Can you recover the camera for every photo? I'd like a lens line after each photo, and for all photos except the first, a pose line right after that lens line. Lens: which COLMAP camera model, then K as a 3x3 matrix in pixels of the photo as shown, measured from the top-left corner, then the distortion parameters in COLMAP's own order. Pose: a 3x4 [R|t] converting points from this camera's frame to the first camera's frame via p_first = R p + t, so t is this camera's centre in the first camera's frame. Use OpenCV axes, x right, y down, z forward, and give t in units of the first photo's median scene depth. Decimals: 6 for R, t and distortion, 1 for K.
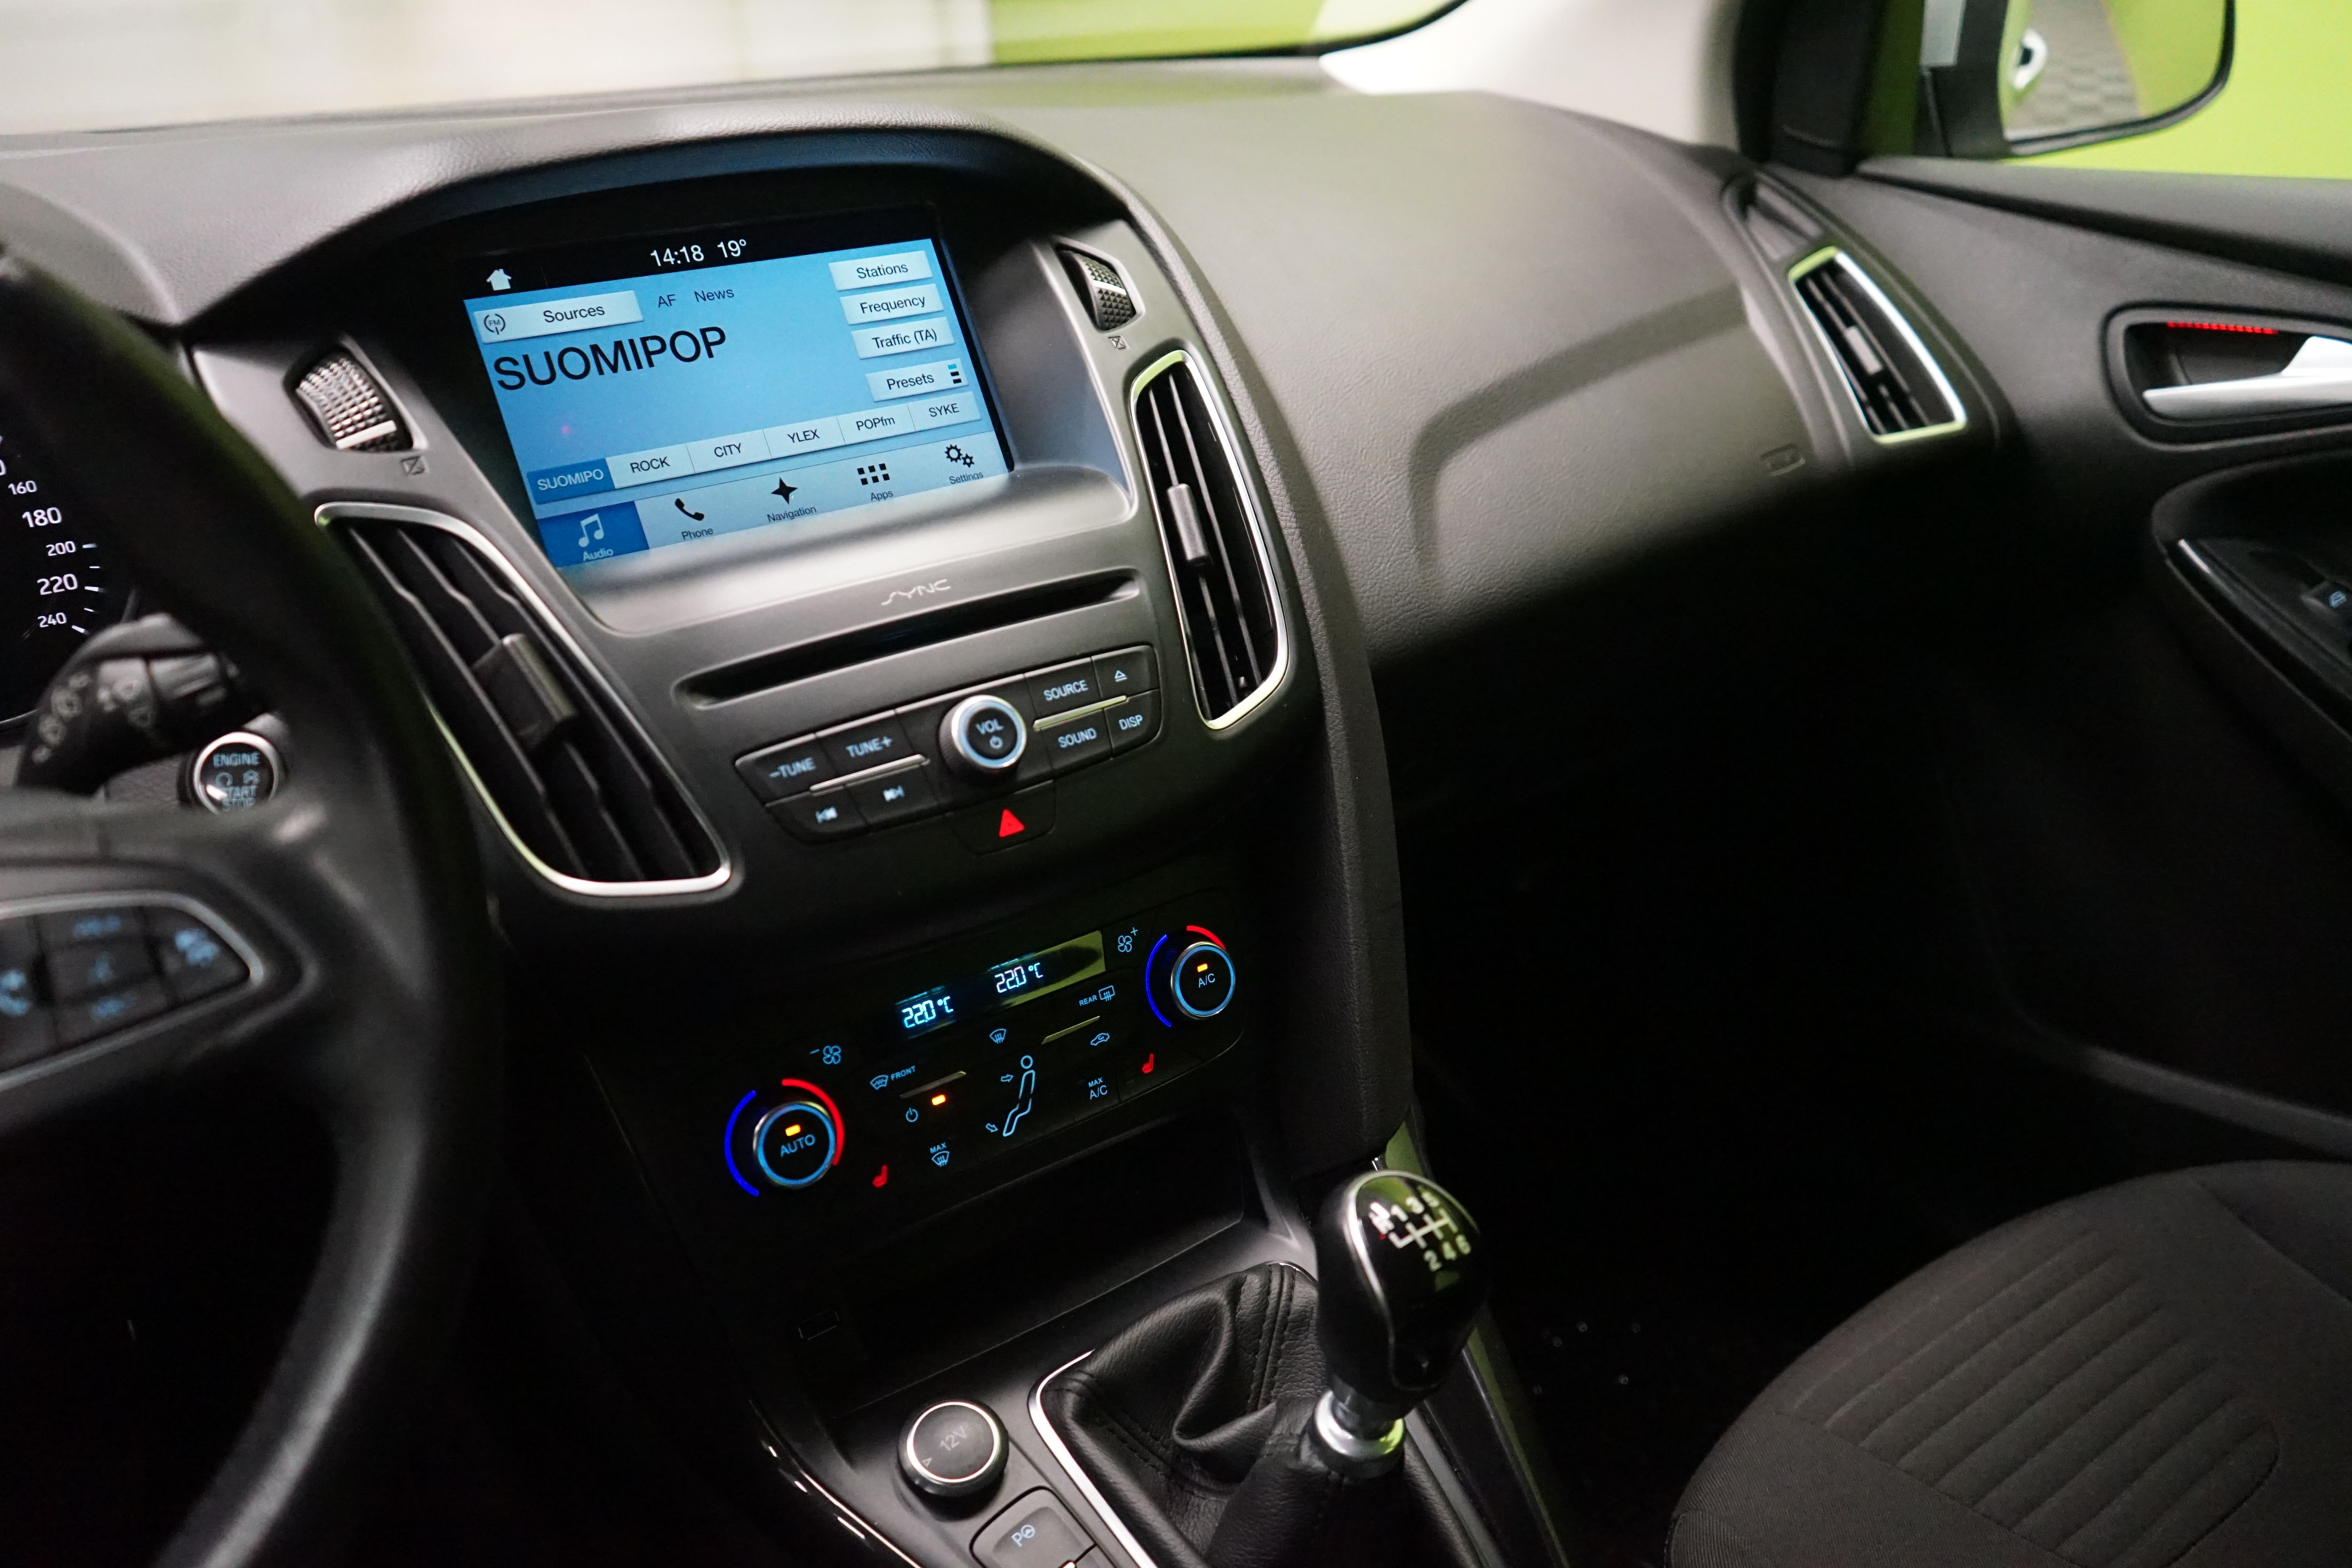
lens RADIAL K [[1860.2, 0, 1160.5], [0, 1860.2, 778.1], [0, 0, 1]] dist [-0.016005, 0.005306]
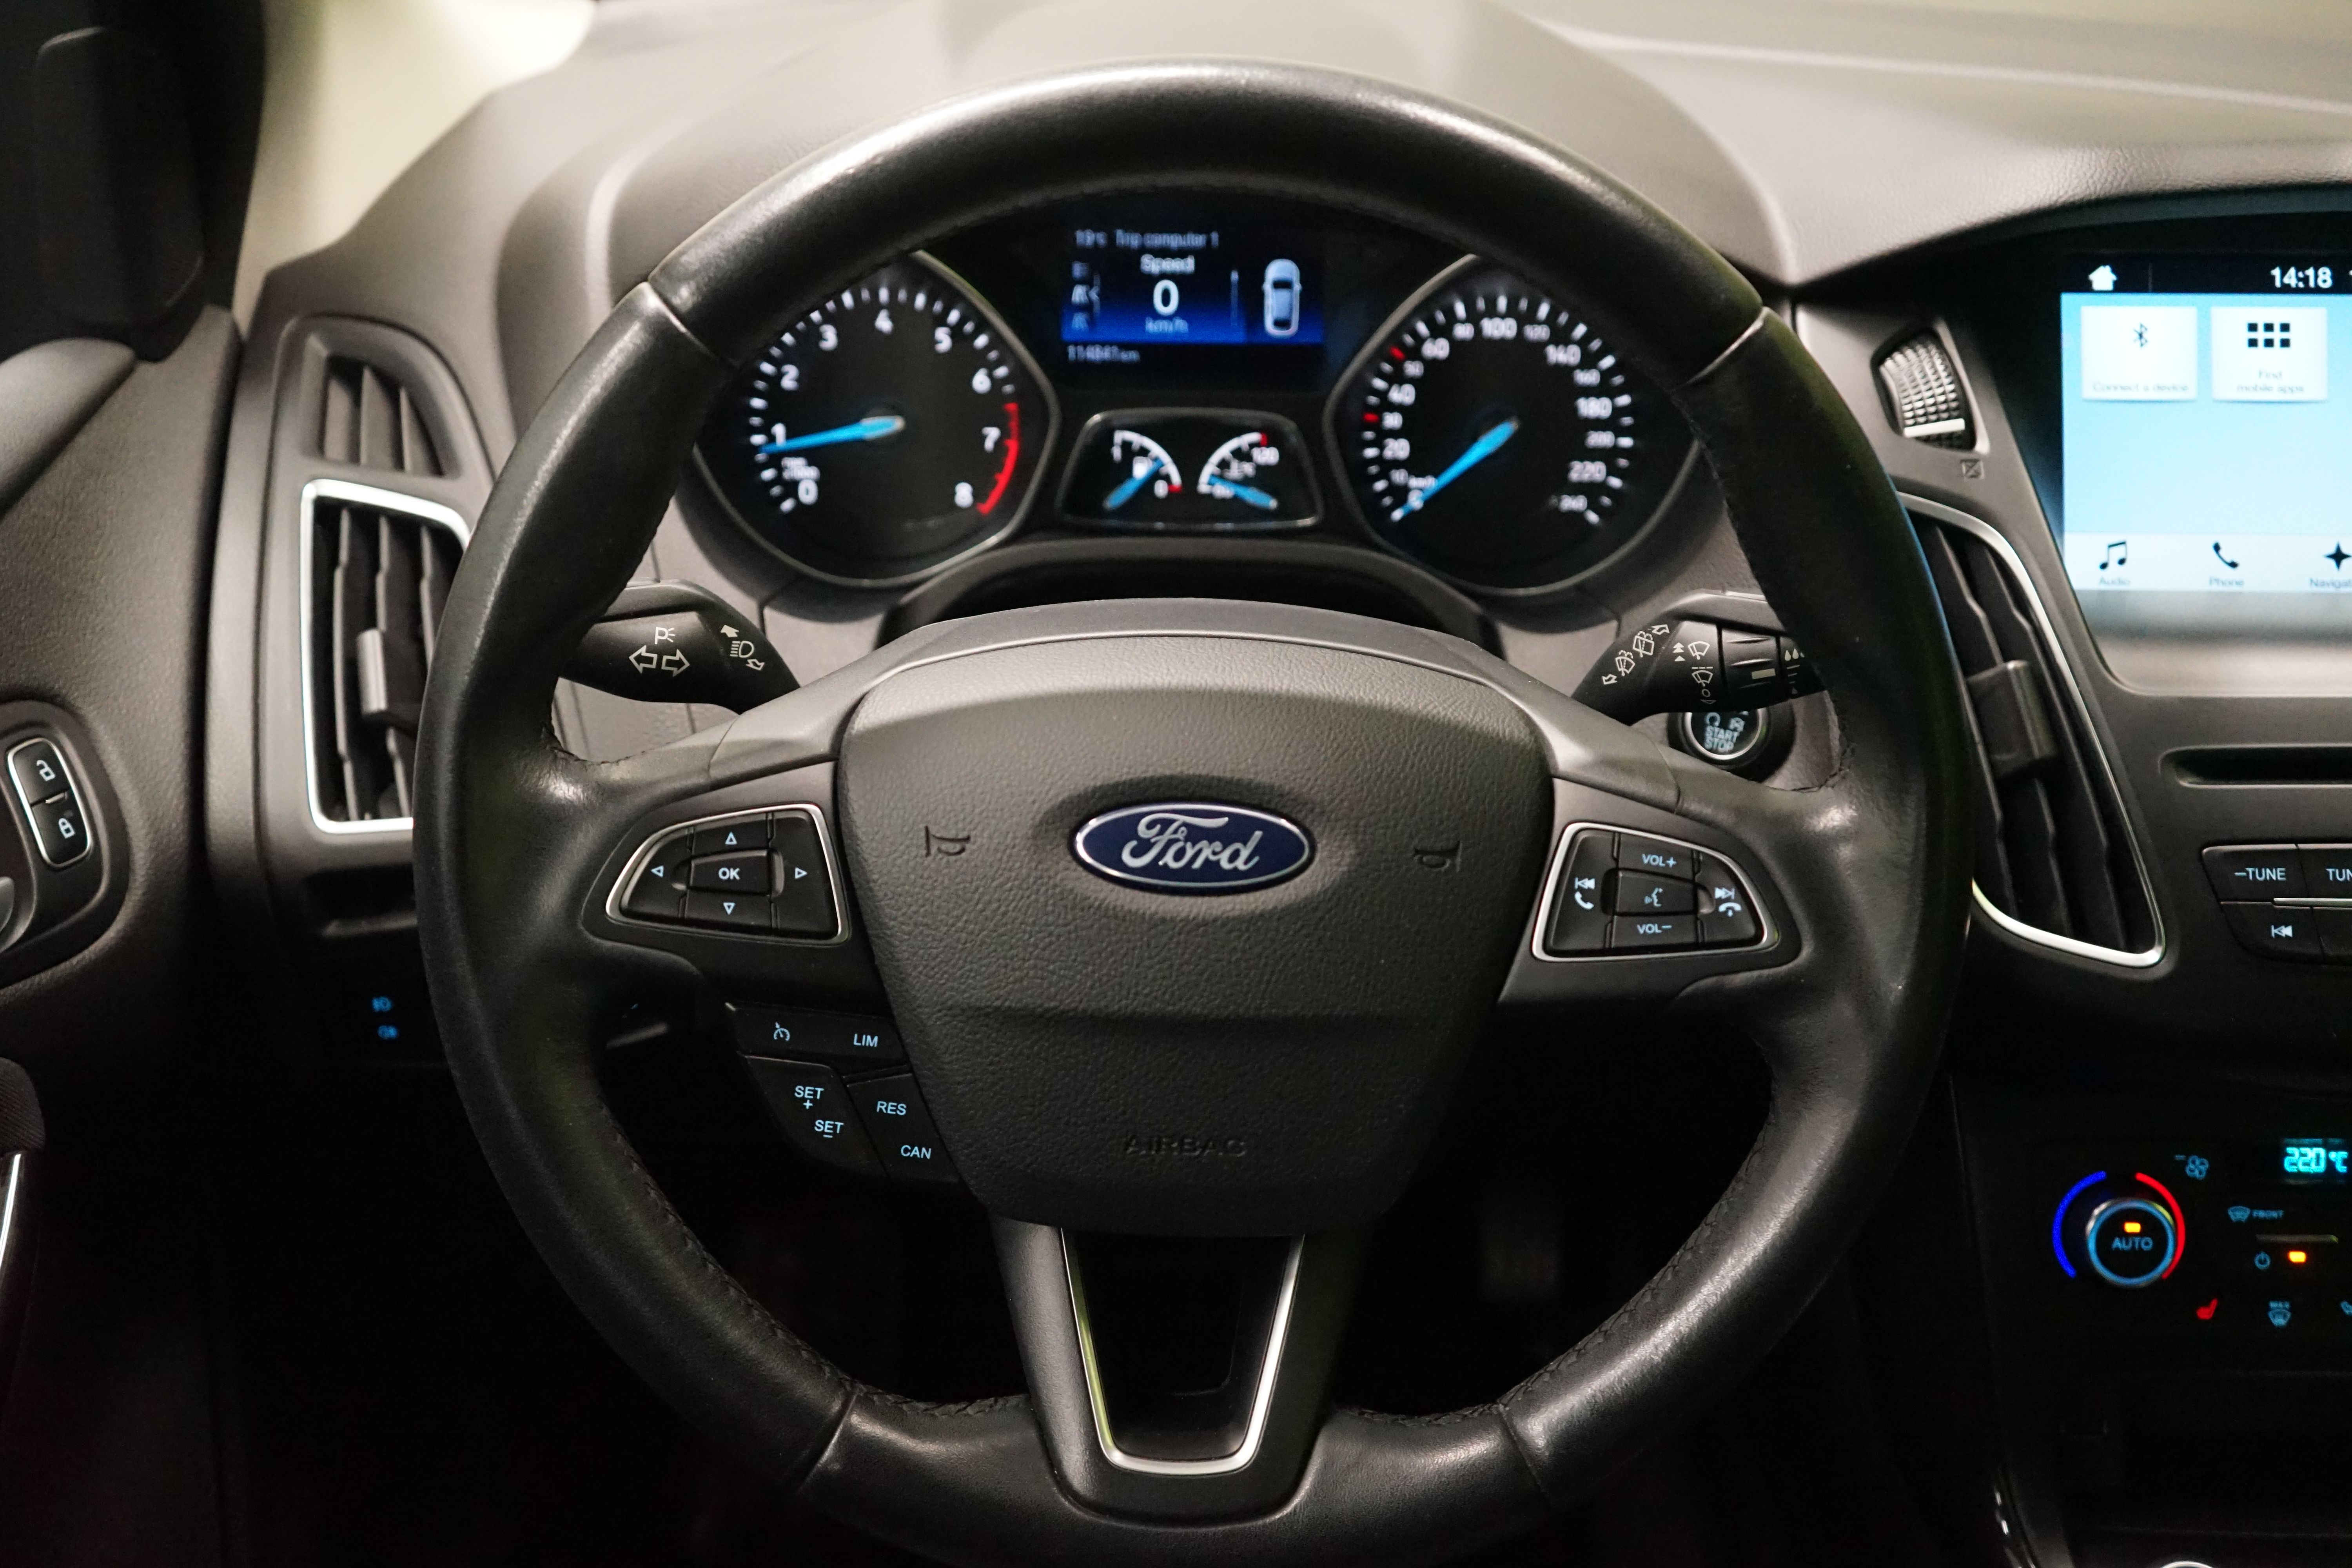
lens RADIAL K [[2507.0, 0, 1155.1], [0, 2507.0, 782.2], [0, 0, 1]] dist [0.004739, -0.009973]
pose [[0.801931, 0.297454, -0.518101, -0.001006], [-0.269882, 0.954074, 0.130025, -0.061459], [0.532983, 0.035555, 0.845379, -0.370927]]
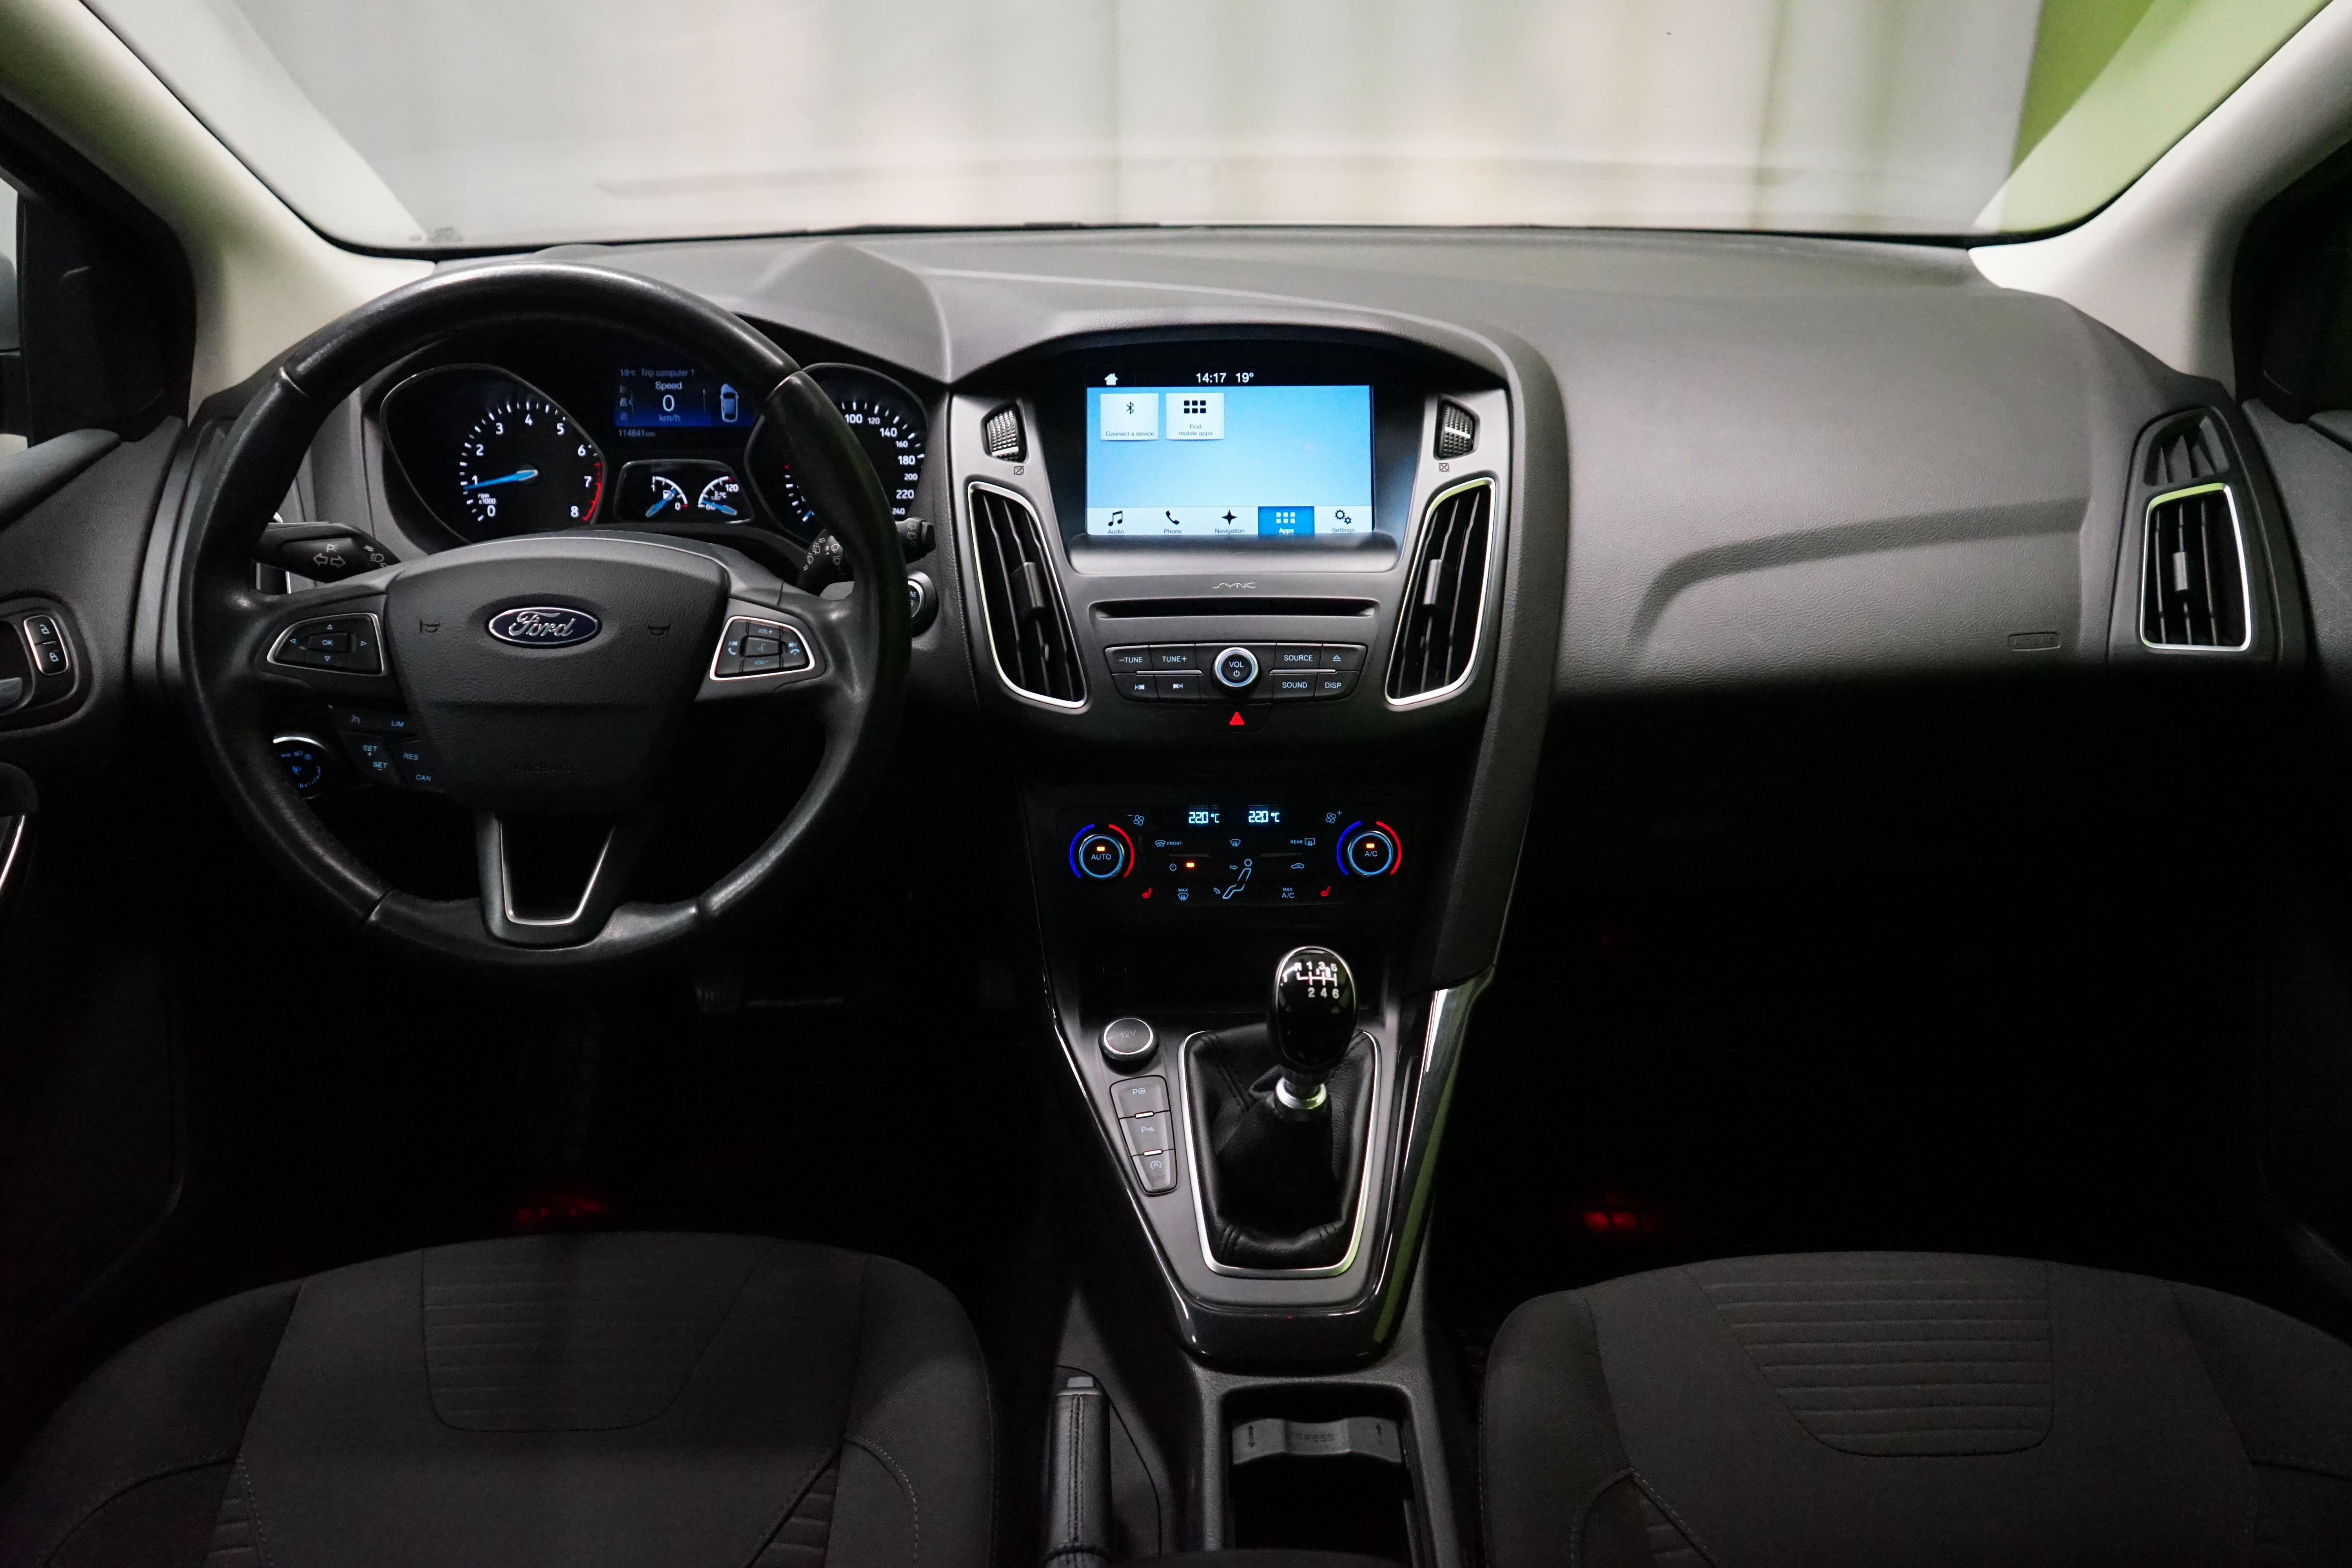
lens RADIAL K [[1860.2, 0, 1160.5], [0, 1860.2, 778.1], [0, 0, 1]] dist [-0.016005, 0.005306]
pose [[0.809633, 0.260991, -0.525716, 0.839972], [-0.256812, 0.962930, 0.082541, -0.051836], [0.527771, 0.068183, 0.846646, -0.582641]]
